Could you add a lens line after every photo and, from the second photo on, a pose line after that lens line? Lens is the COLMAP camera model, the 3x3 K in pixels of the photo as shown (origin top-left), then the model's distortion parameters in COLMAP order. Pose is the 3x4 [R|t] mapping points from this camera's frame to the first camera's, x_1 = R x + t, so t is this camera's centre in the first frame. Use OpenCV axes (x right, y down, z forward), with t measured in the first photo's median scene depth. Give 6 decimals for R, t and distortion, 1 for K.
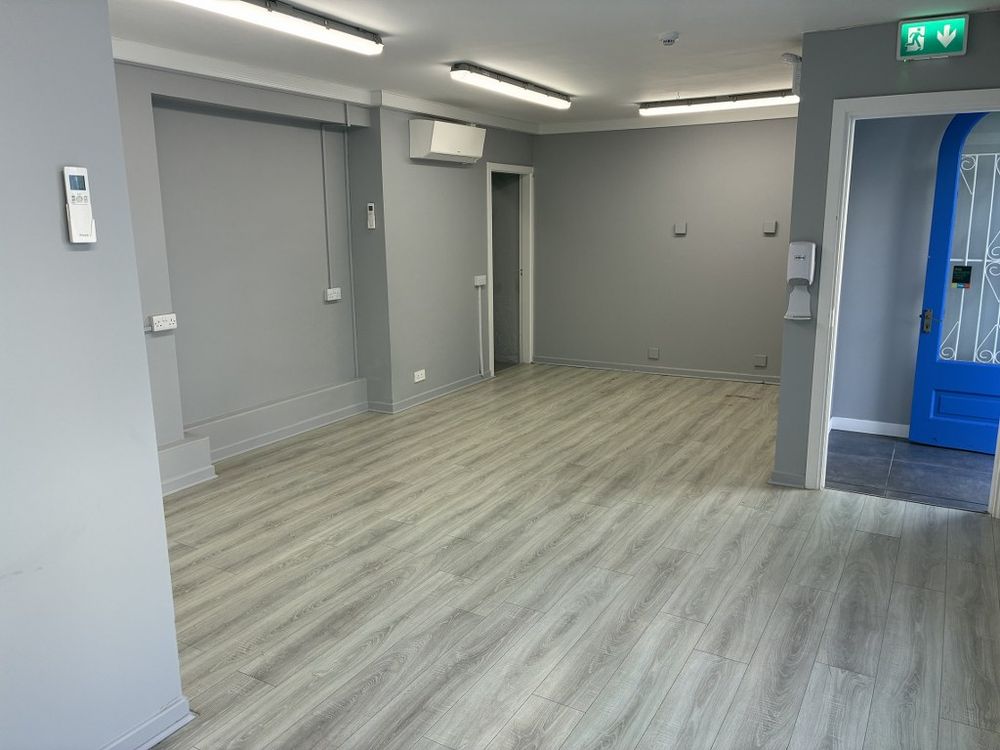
lens RADIAL K [[756.5, 0, 501.8], [0, 756.5, 367.0], [0, 0, 1]] dist [0.069999, -0.003137]
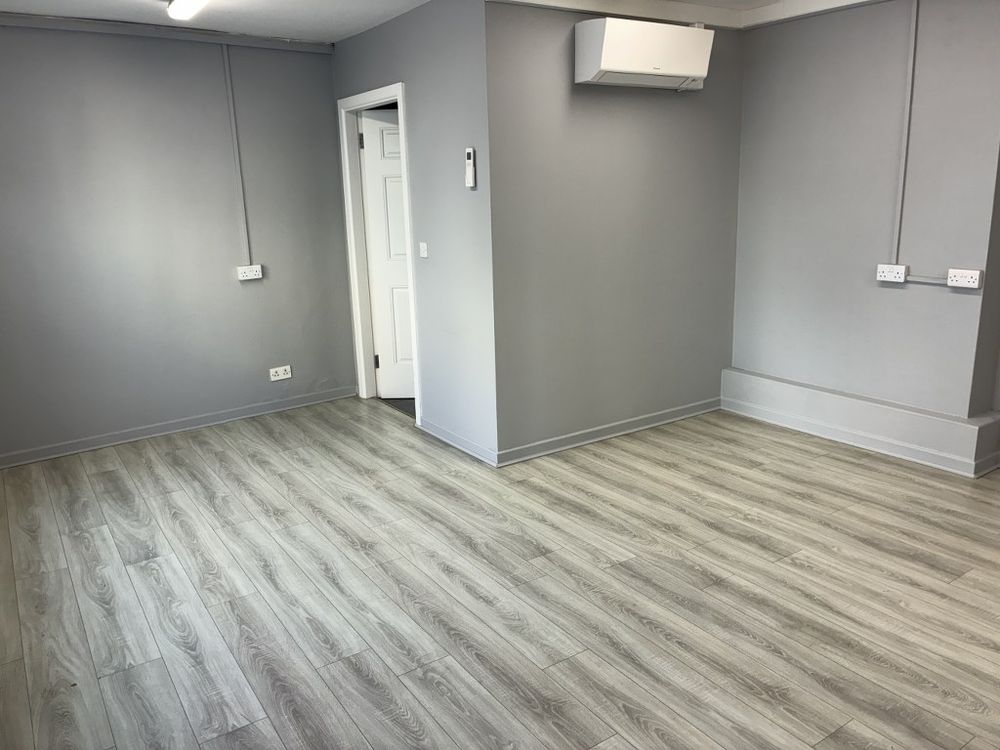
lens RADIAL K [[756.5, 0, 503.2], [0, 756.5, 378.7], [0, 0, 1]] dist [0.069999, -0.003137]
pose [[-0.427761, 0.239989, -0.871450, 0.706799], [-0.145948, 0.933120, 0.328612, -0.201608], [0.892031, 0.267754, -0.364127, 1.085495]]
